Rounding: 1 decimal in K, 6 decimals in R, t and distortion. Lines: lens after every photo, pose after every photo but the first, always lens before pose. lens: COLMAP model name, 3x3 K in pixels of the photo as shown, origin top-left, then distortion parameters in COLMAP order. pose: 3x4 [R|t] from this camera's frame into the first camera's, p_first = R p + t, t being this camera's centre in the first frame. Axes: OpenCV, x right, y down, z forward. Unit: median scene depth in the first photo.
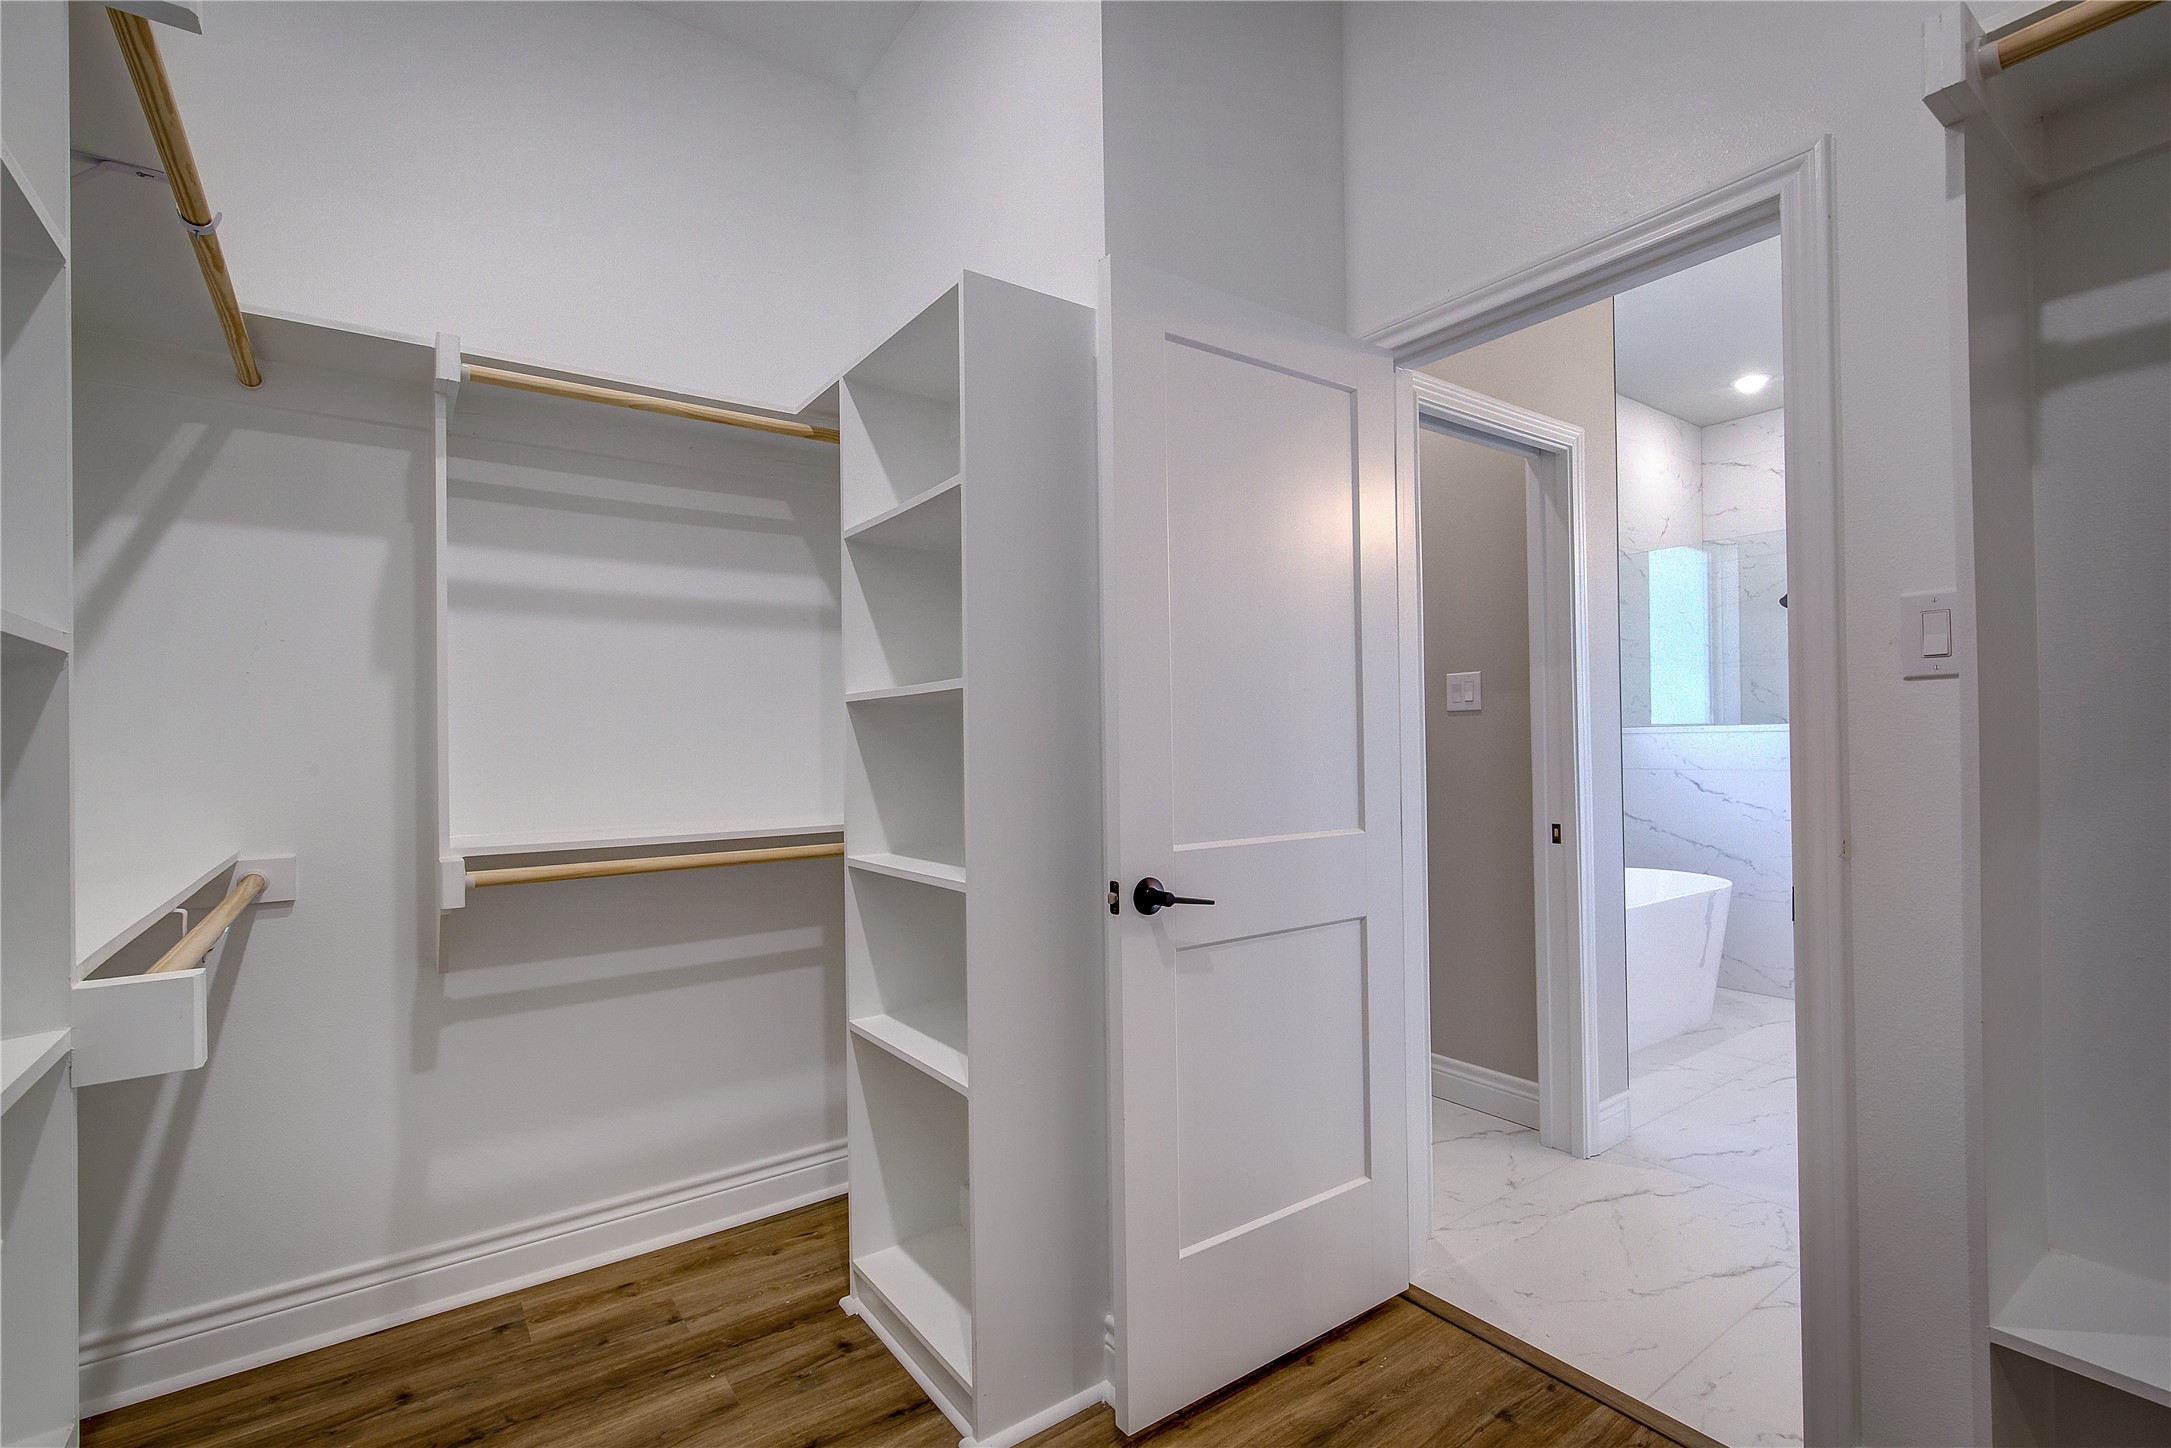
lens RADIAL K [[986.5, 0, 1098.5], [0, 986.5, 734.3], [0, 0, 1]] dist [0.002717, -0.000144]
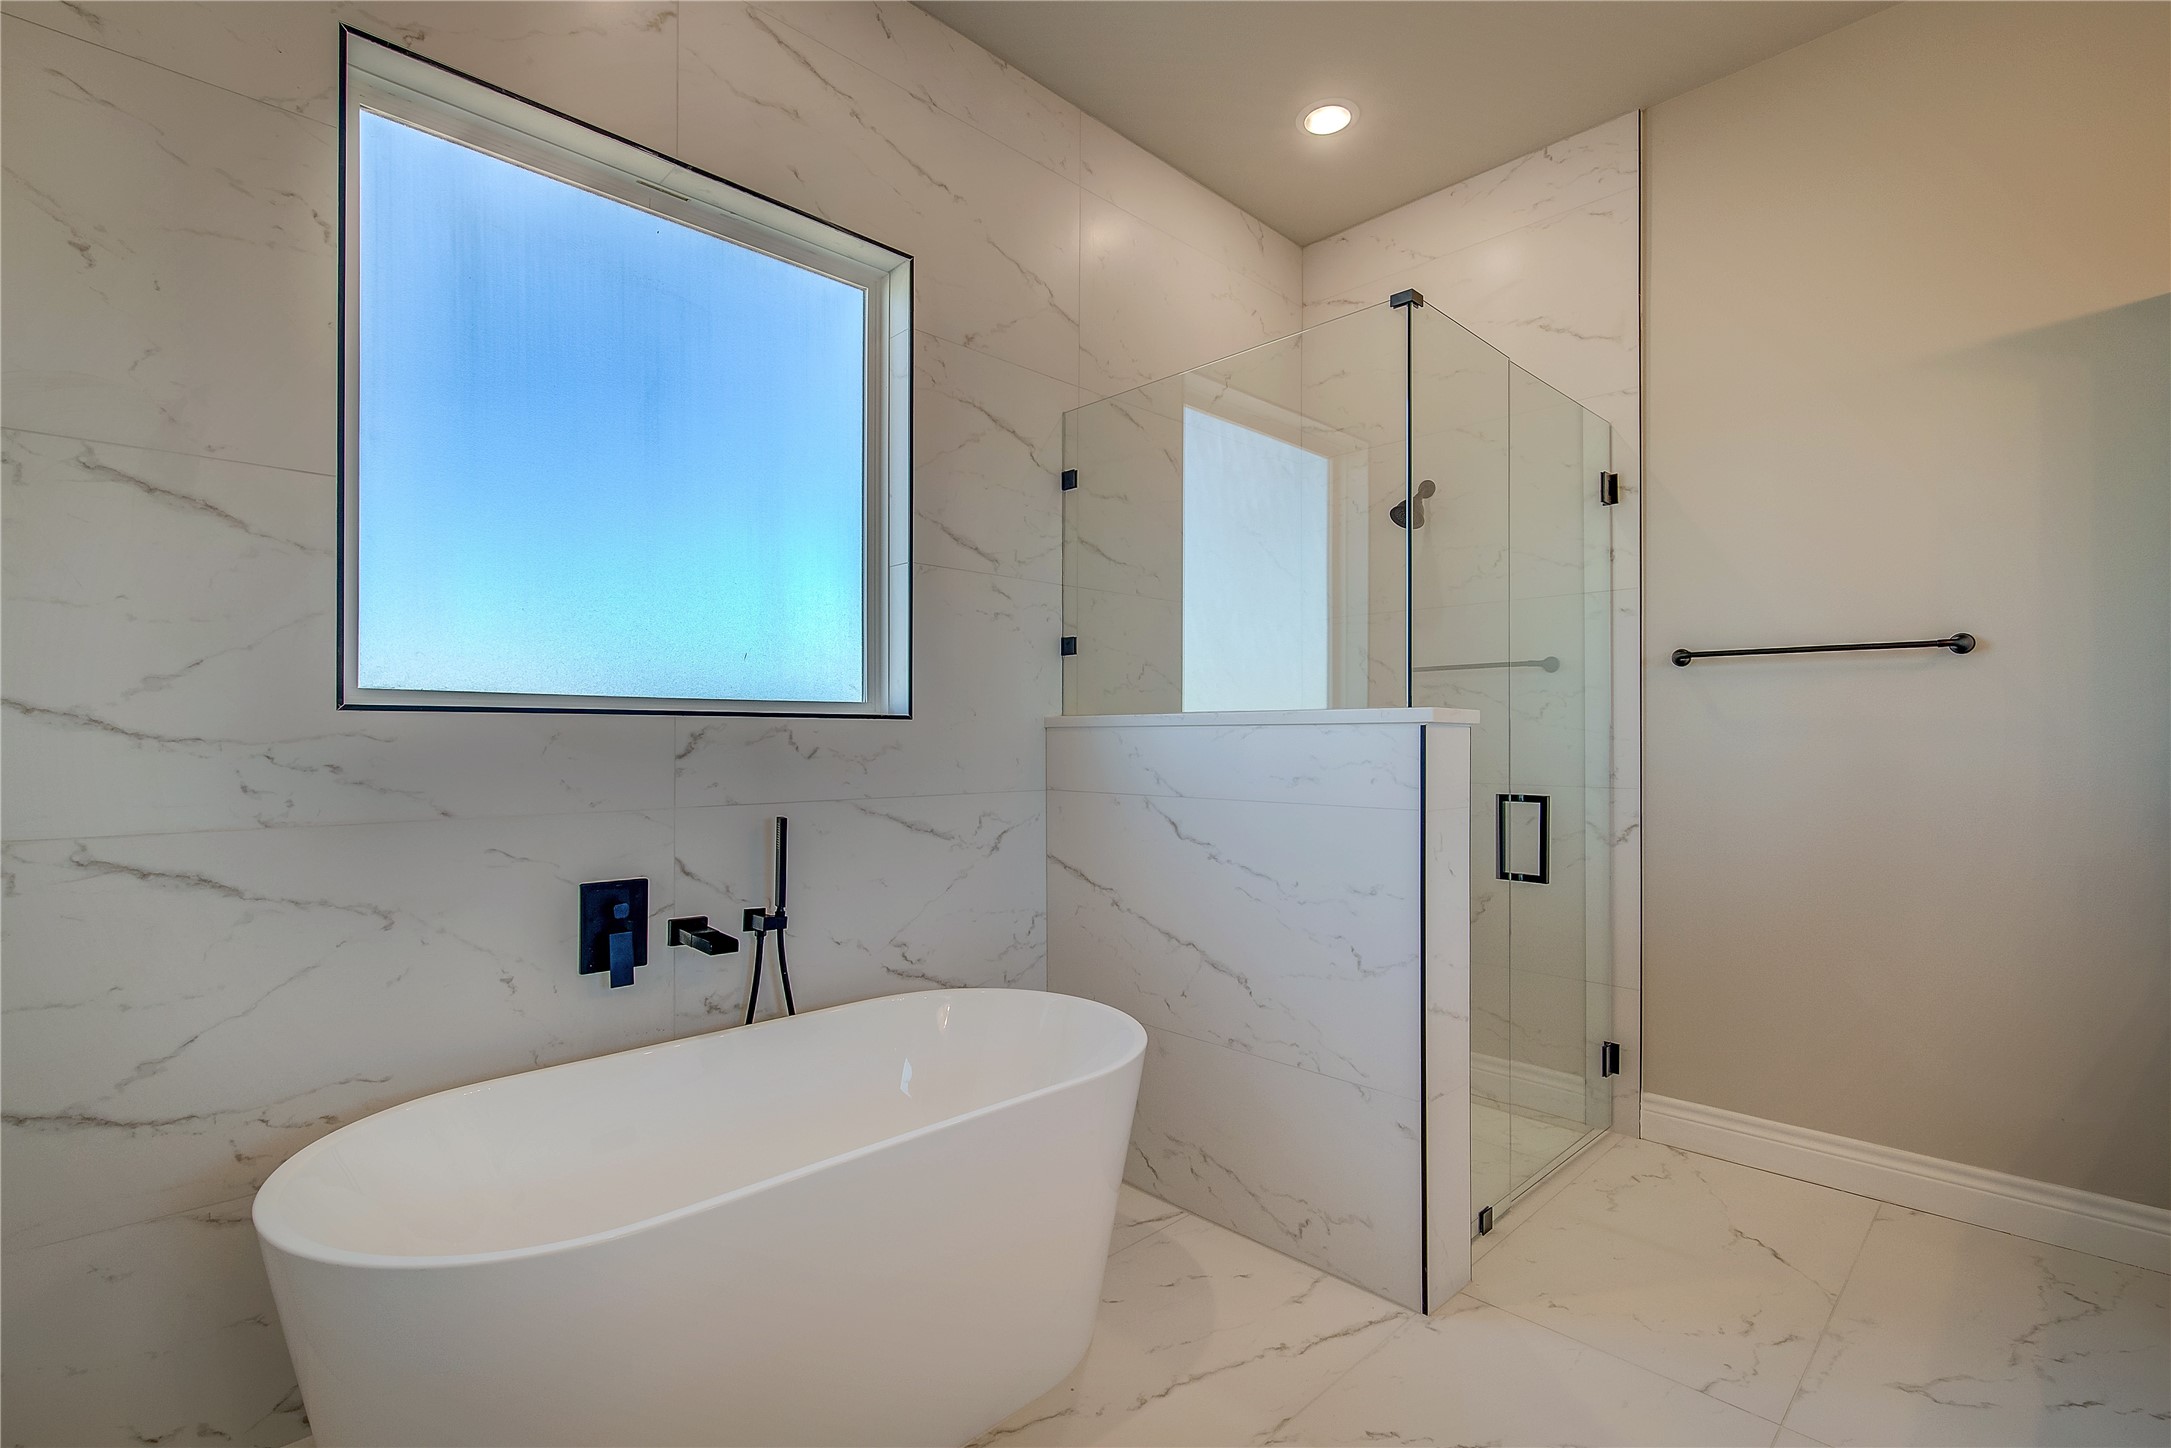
lens RADIAL K [[994.3, 0, 1089.0], [0, 994.3, 733.1], [0, 0, 1]] dist [0.000847, 0.000270]
pose [[0.989738, 0.012296, 0.142363, 0.519224], [-0.013110, 0.999903, 0.004782, -0.000181], [-0.142291, -0.006599, 0.989803, 0.517097]]
